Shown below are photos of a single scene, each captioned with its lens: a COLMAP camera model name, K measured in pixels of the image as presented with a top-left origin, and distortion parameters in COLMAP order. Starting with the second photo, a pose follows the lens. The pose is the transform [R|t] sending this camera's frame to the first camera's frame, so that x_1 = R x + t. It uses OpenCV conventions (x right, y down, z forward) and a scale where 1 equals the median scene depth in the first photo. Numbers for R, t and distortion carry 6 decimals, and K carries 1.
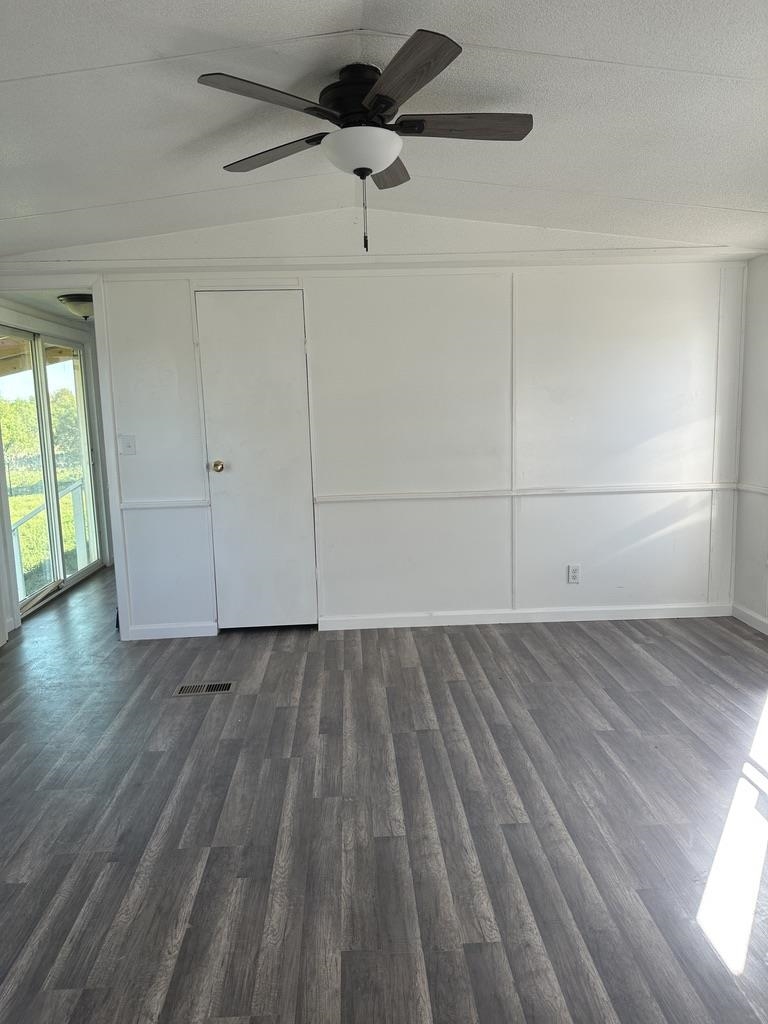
lens RADIAL K [[735.4, 0, 384.1], [0, 735.4, 519.1], [0, 0, 1]] dist [0.007895, -0.004877]
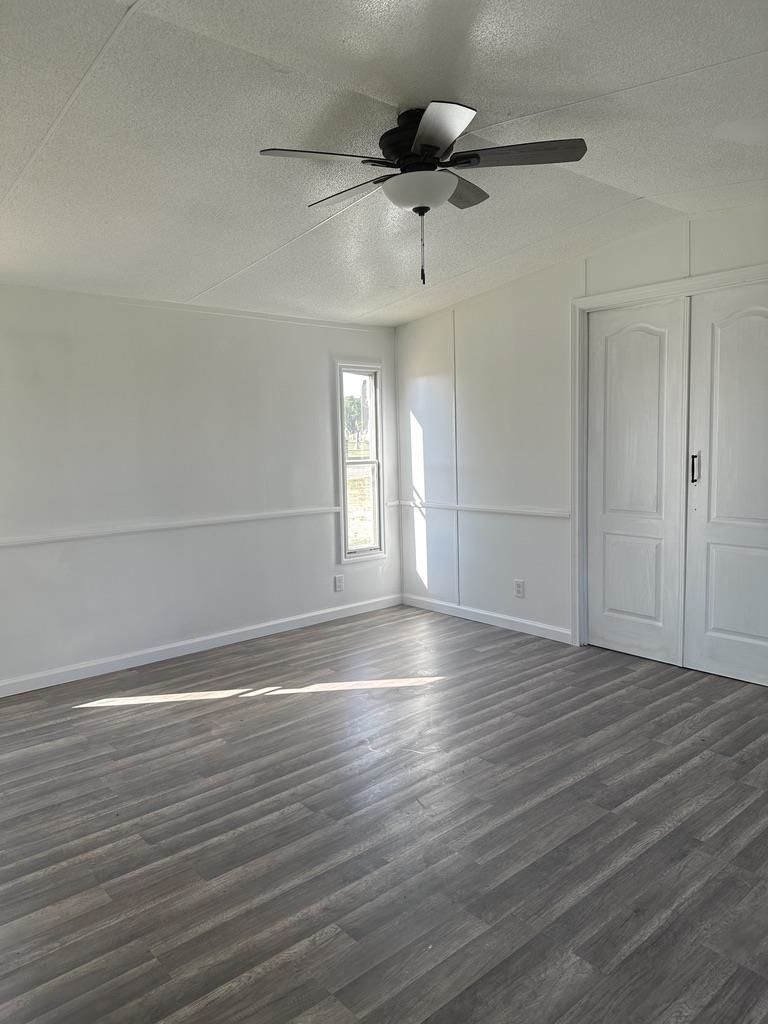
lens RADIAL K [[735.4, 0, 384.1], [0, 735.4, 519.1], [0, 0, 1]] dist [0.007895, -0.004877]
pose [[-0.625260, -0.050963, 0.778750, -0.824534], [0.165027, 0.966666, 0.195761, -0.242547], [-0.762768, 0.250917, -0.596008, 1.728670]]
